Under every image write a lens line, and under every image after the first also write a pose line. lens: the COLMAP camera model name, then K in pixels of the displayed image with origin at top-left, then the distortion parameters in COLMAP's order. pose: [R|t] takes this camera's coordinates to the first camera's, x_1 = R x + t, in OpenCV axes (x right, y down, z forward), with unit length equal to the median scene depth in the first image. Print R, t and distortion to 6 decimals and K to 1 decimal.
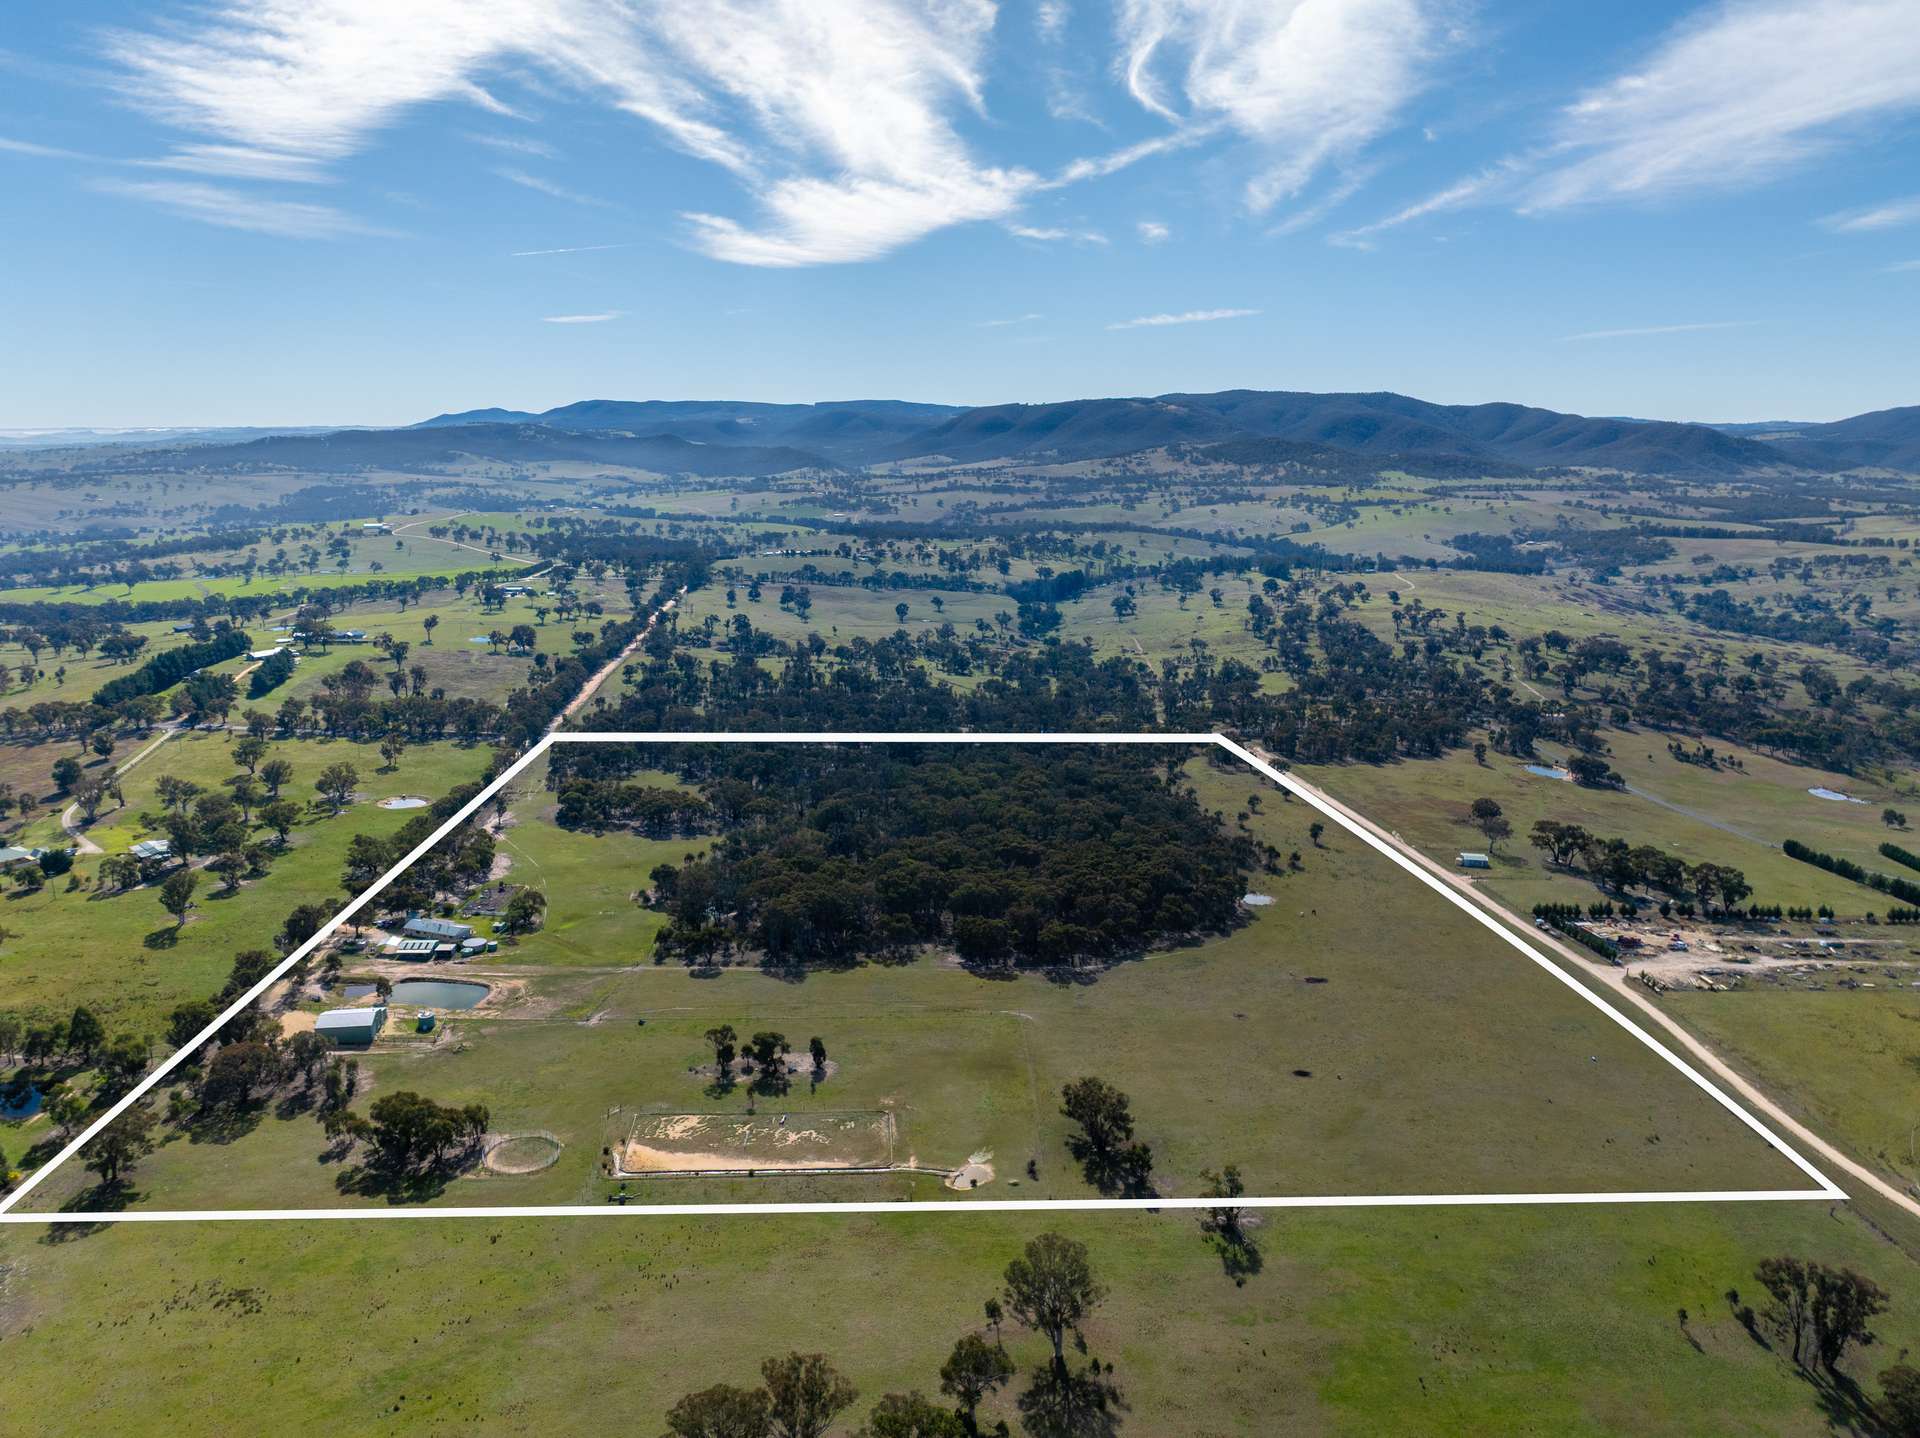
lens RADIAL K [[1395.6, 0, 960.0], [0, 1395.6, 719.0], [0, 0, 1]] dist [-0.060087, -0.002902]
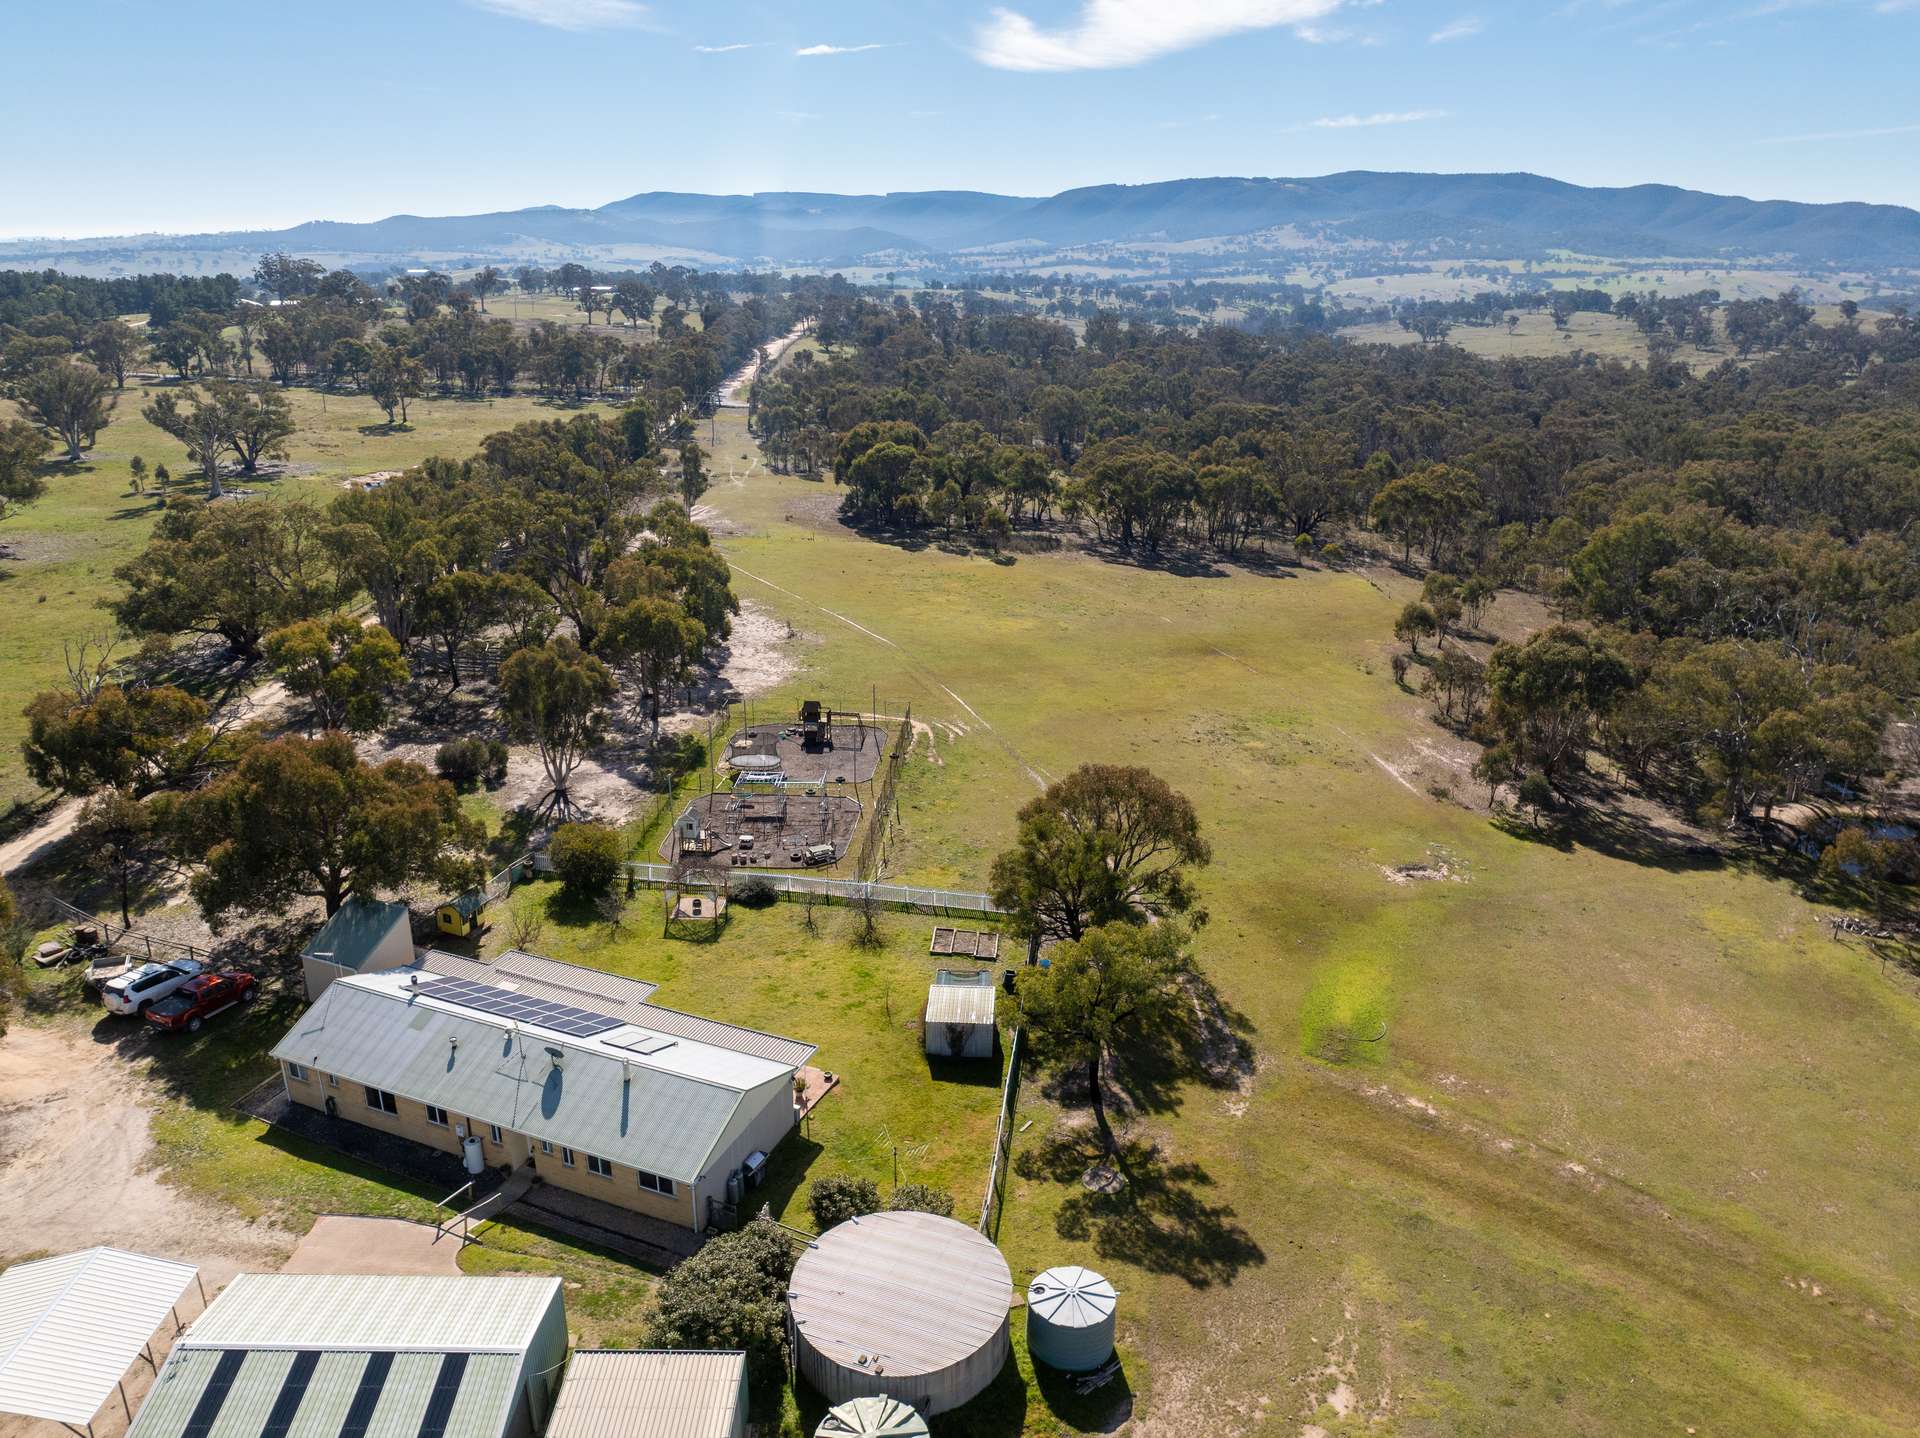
lens RADIAL K [[1395.6, 0, 960.0], [0, 1395.6, 719.0], [0, 0, 1]] dist [-0.060087, -0.002902]
pose [[0.998972, 0.015477, -0.042612, -0.056800], [-0.009778, 0.991354, 0.130847, 0.017428], [0.044268, -0.130296, 0.990486, 0.149527]]
